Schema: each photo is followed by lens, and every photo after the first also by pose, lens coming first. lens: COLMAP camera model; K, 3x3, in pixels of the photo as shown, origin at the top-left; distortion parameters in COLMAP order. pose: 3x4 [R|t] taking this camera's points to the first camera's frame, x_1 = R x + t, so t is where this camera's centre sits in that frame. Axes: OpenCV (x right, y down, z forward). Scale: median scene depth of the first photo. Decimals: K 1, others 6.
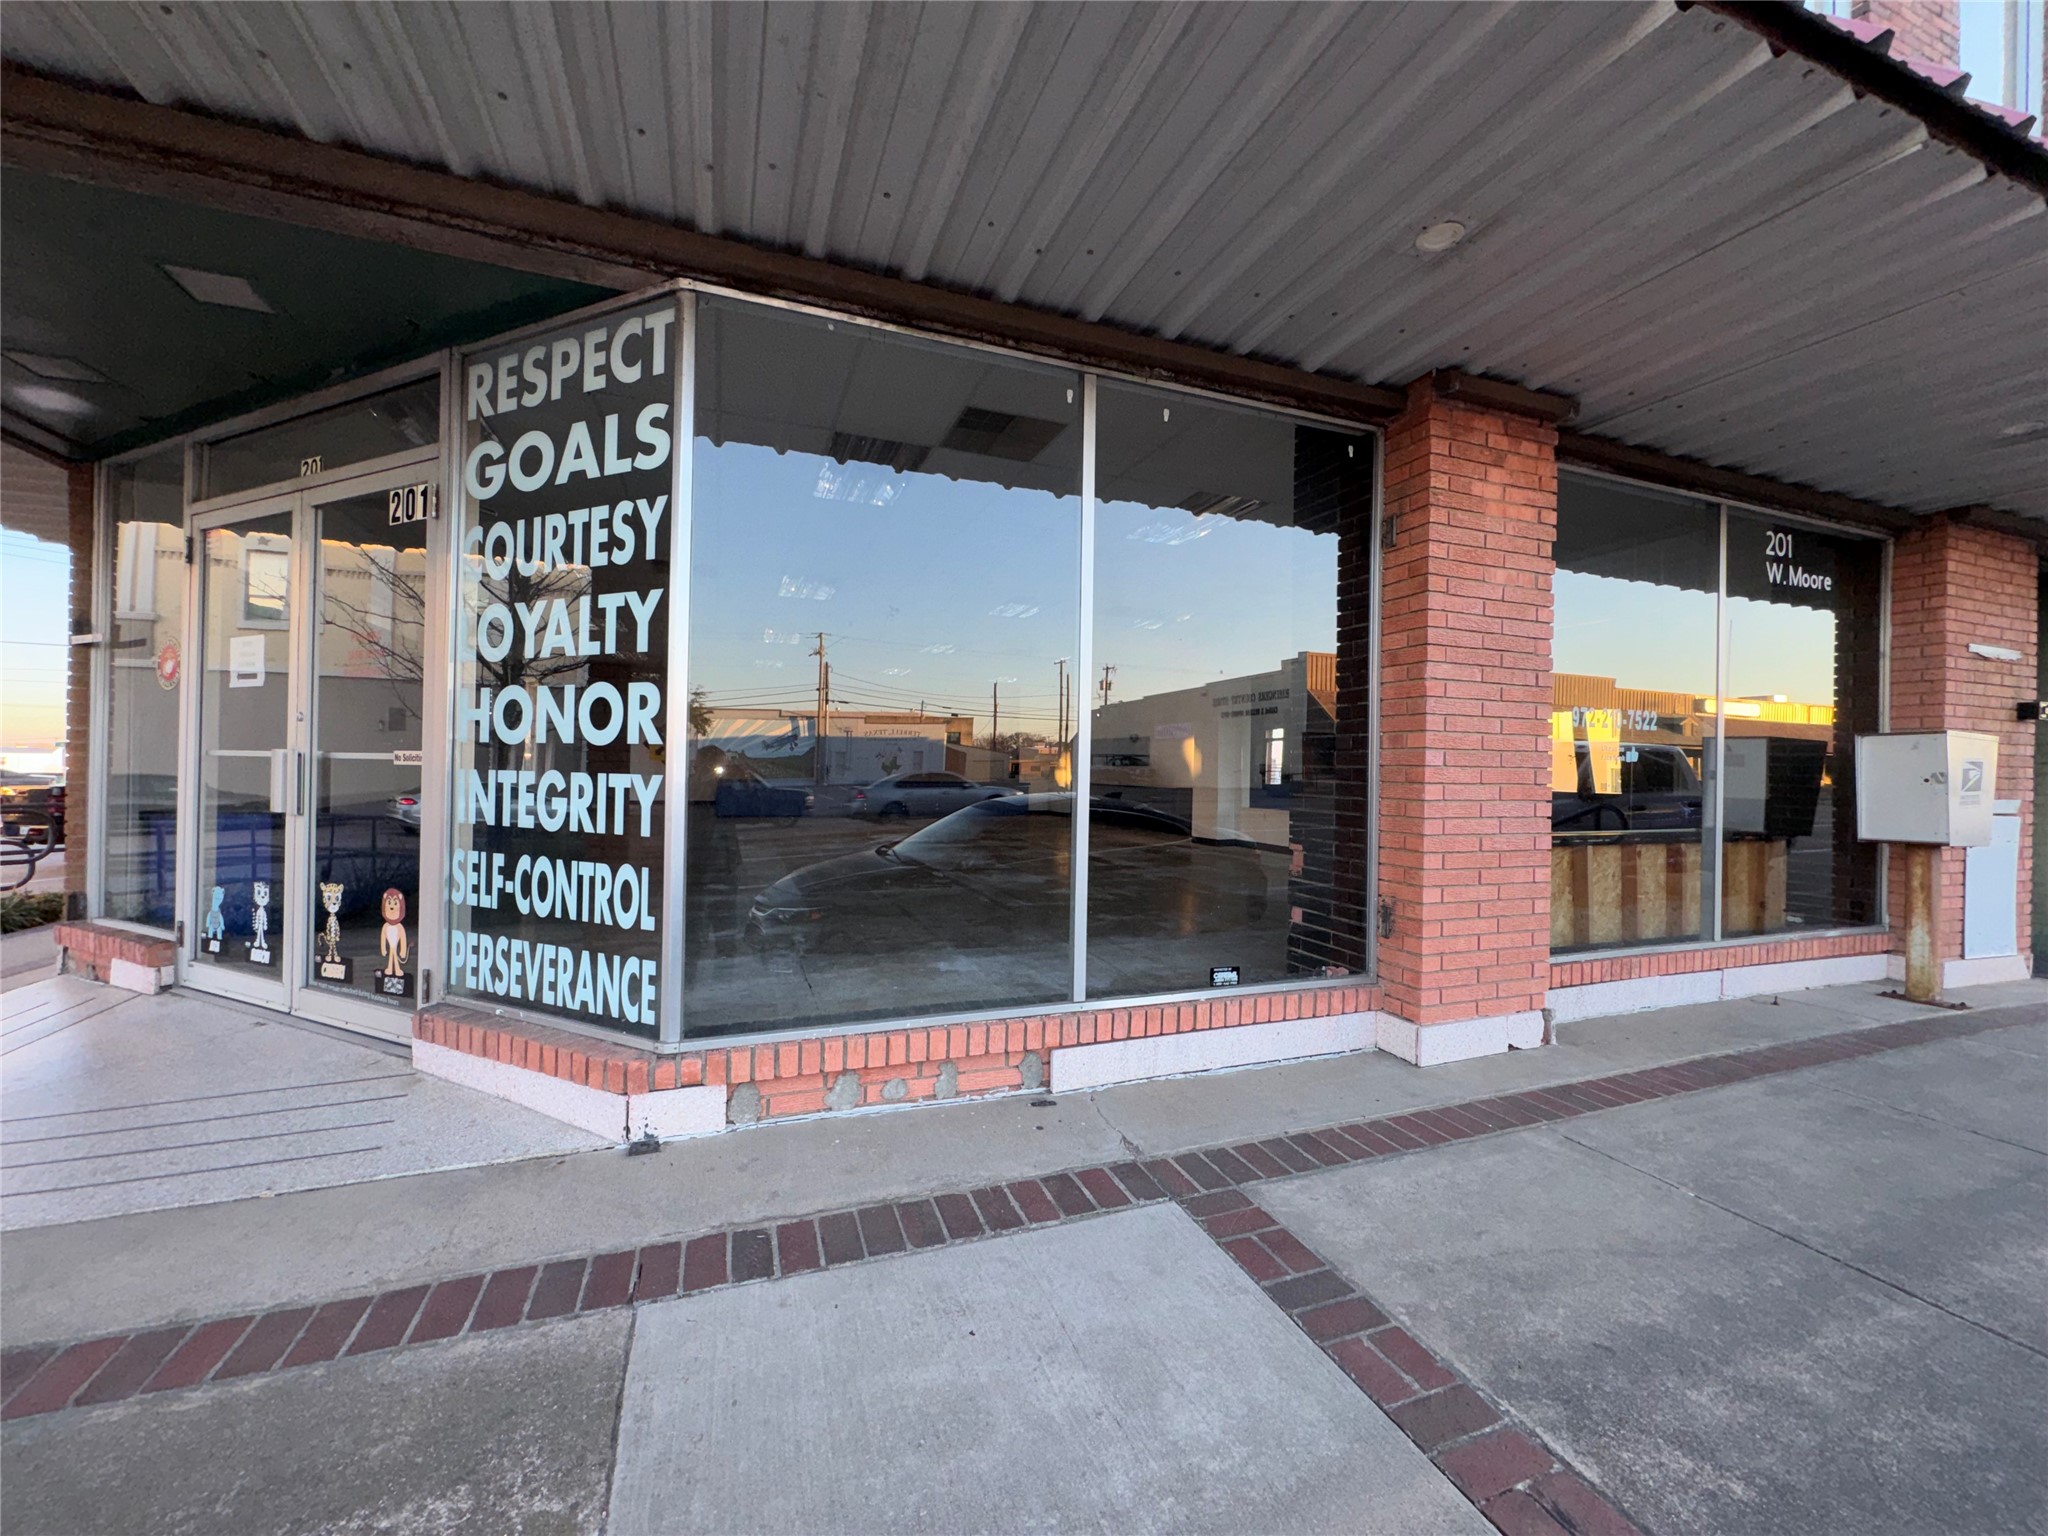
lens RADIAL K [[817.4, 0, 1024.0], [0, 817.4, 768.0], [0, 0, 1]] dist [-0.000851, 0.000229]
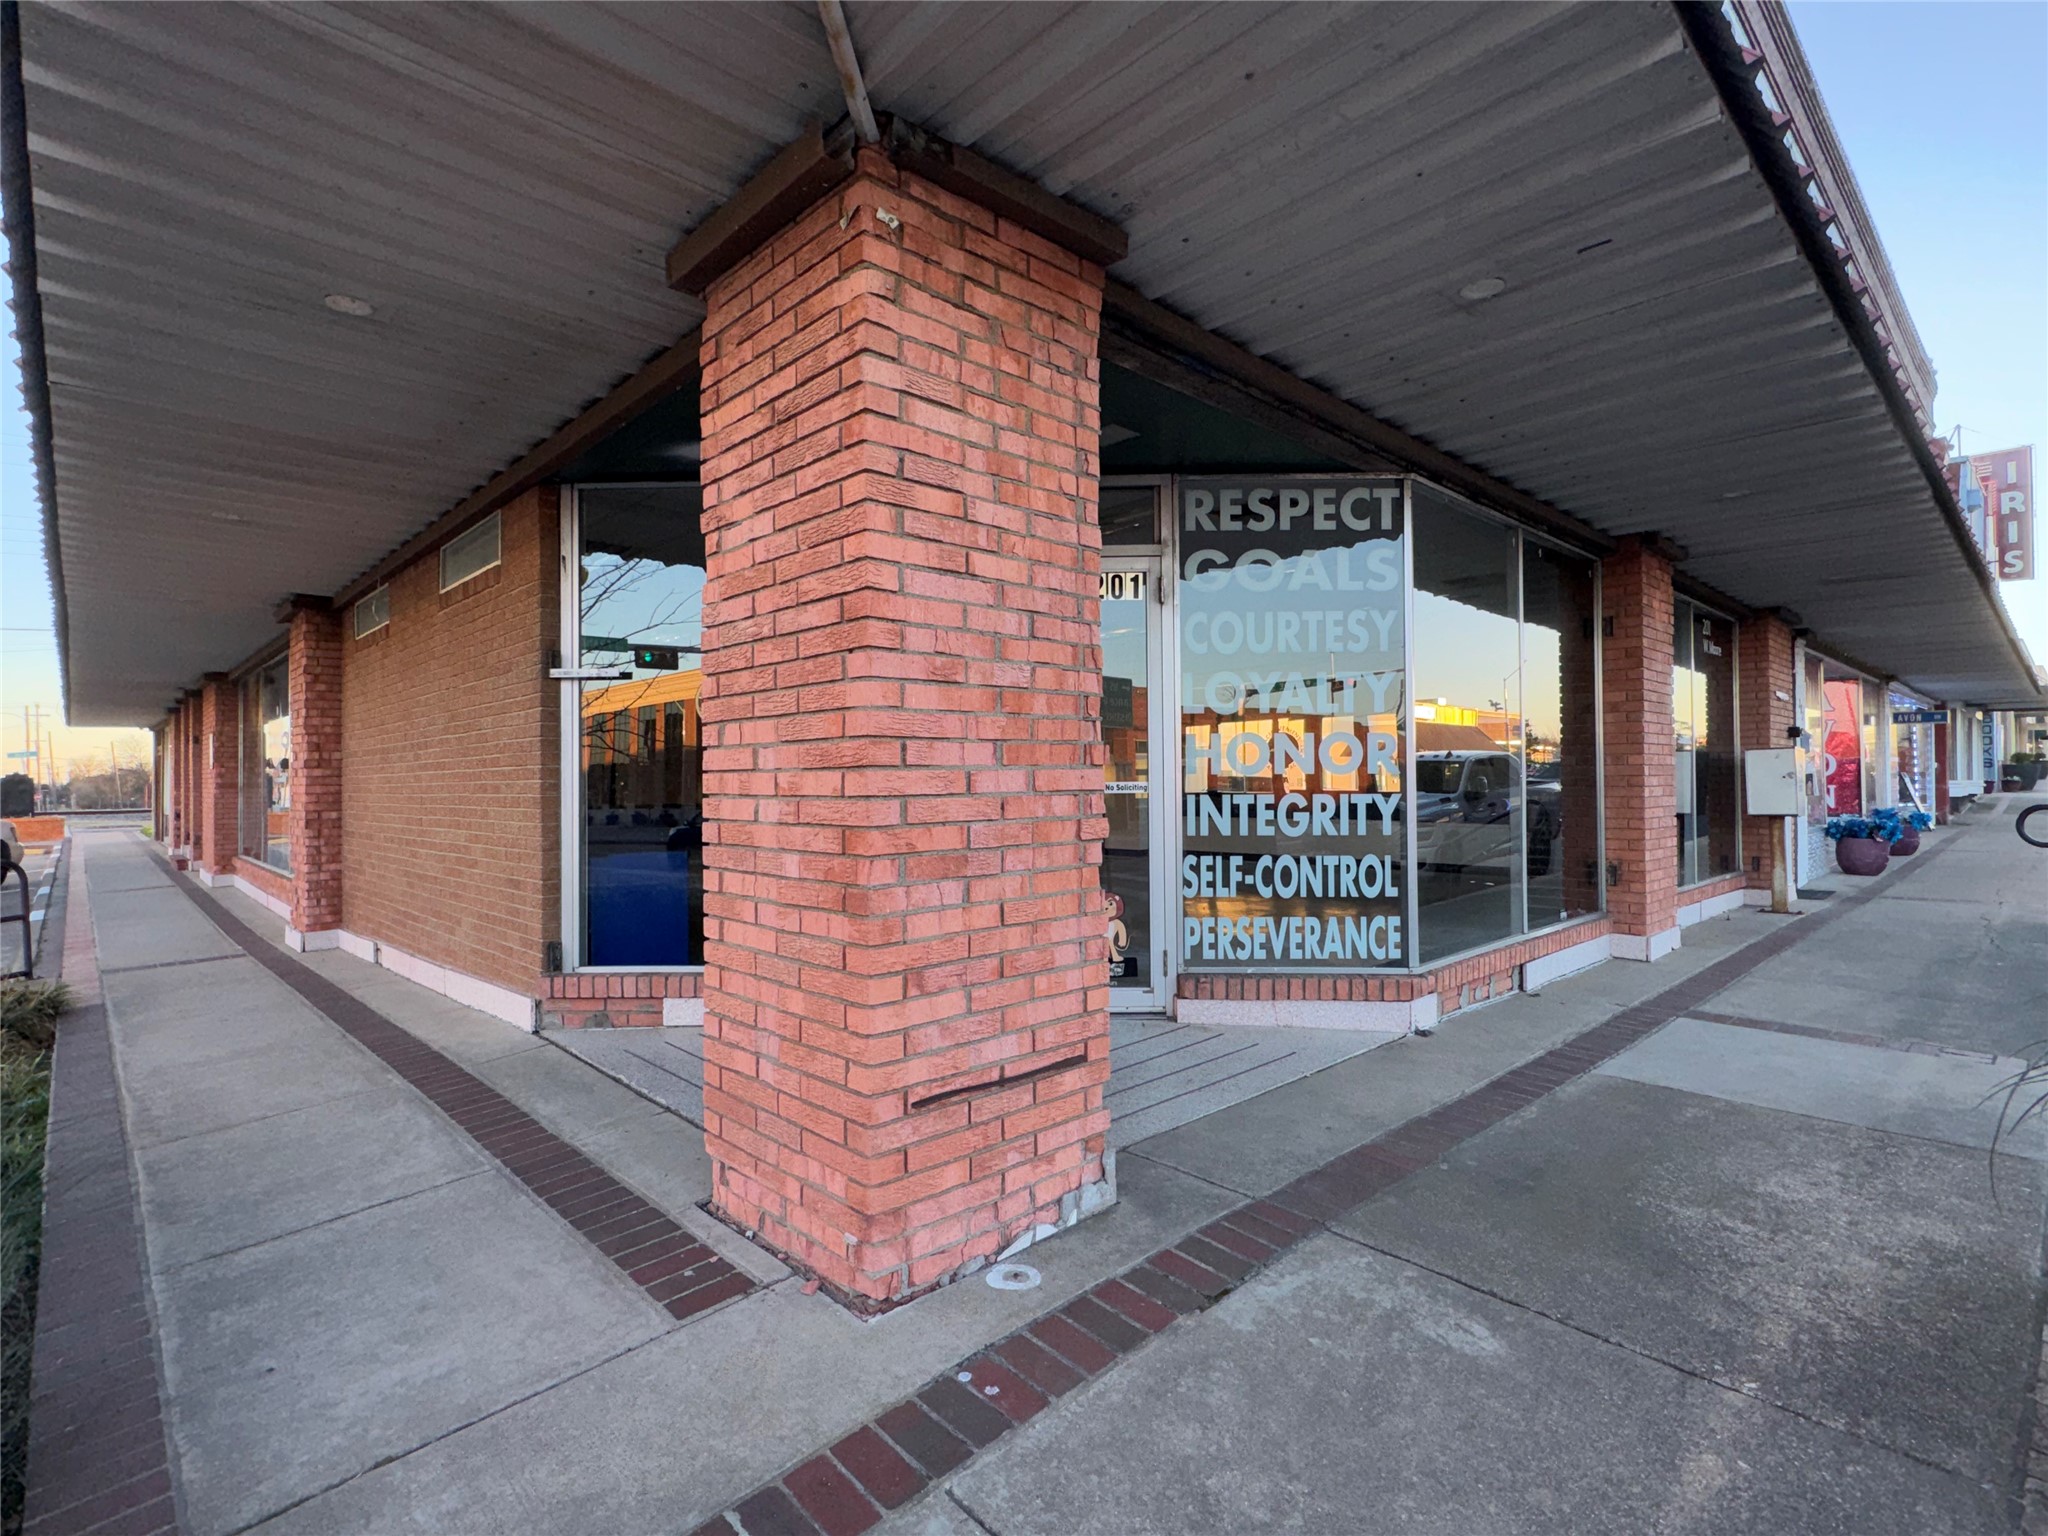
lens RADIAL K [[1020.5, 0, 1024.0], [0, 1020.5, 768.0], [0, 0, 1]] dist [-0.000770, 0.000074]
pose [[0.918269, -0.019391, 0.395482, -1.707654], [0.023770, 0.999698, -0.006173, -0.040803], [-0.395244, 0.015069, 0.918453, -0.436686]]
